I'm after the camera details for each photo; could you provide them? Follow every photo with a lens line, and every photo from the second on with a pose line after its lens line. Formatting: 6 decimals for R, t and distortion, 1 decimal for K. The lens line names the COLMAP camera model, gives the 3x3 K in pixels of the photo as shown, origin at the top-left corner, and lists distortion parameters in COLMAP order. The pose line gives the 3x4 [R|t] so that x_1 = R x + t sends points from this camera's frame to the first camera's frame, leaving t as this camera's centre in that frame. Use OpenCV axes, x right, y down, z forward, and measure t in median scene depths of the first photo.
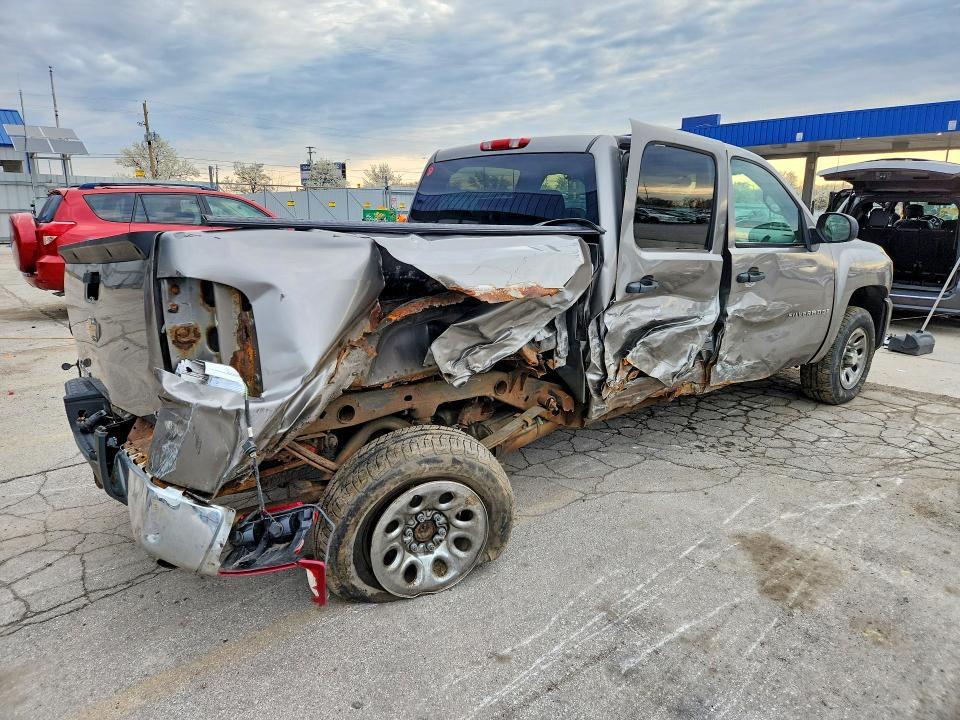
lens RADIAL K [[725.3, 0, 480.0], [0, 725.3, 360.0], [0, 0, 1]] dist [0.127610, -0.096938]
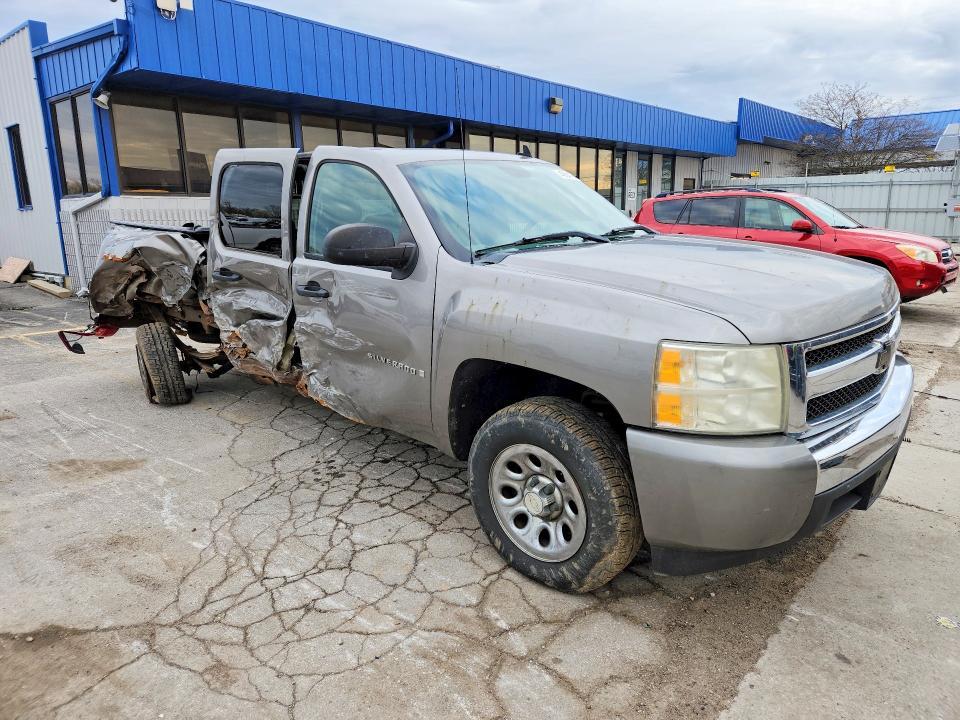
lens RADIAL K [[725.3, 0, 480.0], [0, 725.3, 360.0], [0, 0, 1]] dist [0.127610, -0.096938]
pose [[-0.027156, 0.189378, -0.981529, 1.208831], [-0.182440, 0.964461, 0.191132, -0.230998], [0.982842, 0.184260, 0.008359, 1.153337]]
